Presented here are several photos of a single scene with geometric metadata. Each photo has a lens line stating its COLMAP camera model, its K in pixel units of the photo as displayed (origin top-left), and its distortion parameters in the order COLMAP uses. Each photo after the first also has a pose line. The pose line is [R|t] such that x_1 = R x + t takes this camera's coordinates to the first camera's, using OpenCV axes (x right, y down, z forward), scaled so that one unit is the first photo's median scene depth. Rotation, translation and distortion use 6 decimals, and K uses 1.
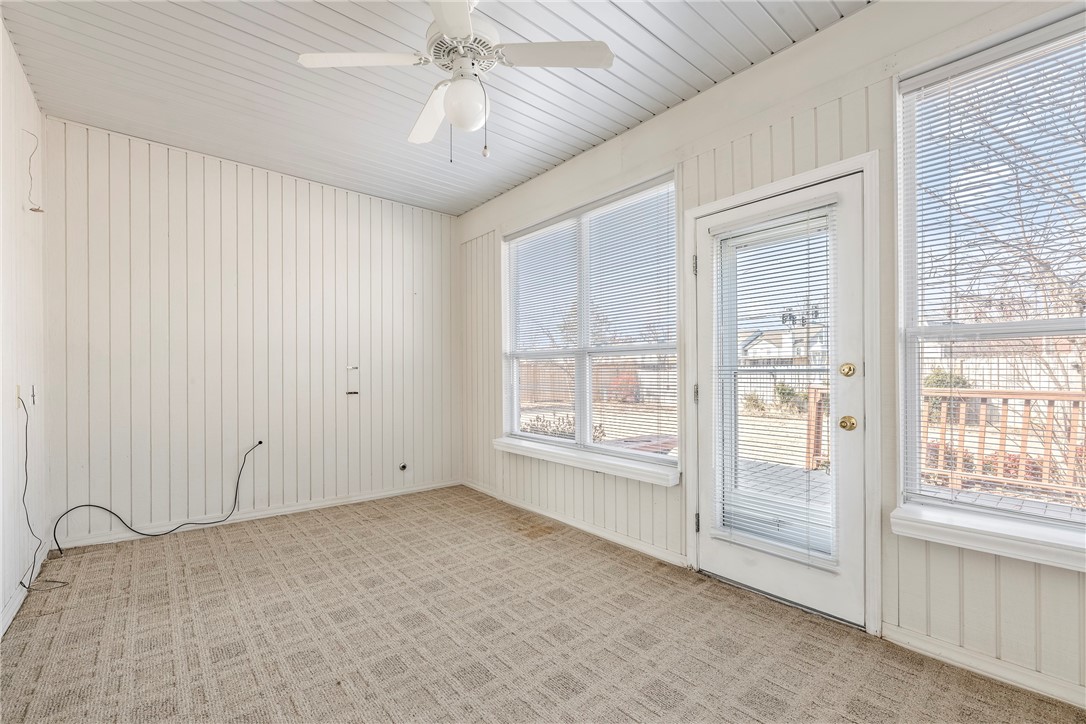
lens RADIAL K [[458.3, 0, 534.5], [0, 458.3, 366.4], [0, 0, 1]] dist [-0.000059, -0.000508]
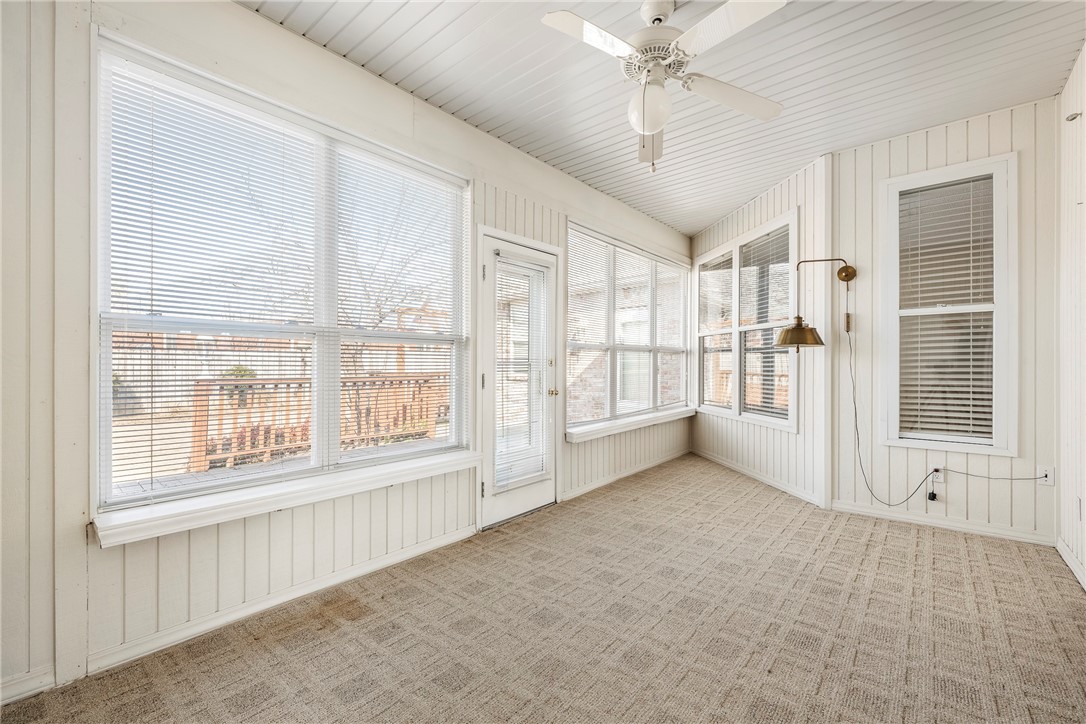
lens RADIAL K [[458.3, 0, 534.5], [0, 458.3, 366.4], [0, 0, 1]] dist [-0.000059, -0.000508]
pose [[-0.153173, 0.006200, 0.988180, -0.861983], [-0.003326, 0.999971, -0.006790, 0.028412], [-0.988194, -0.004327, -0.153148, 1.073657]]
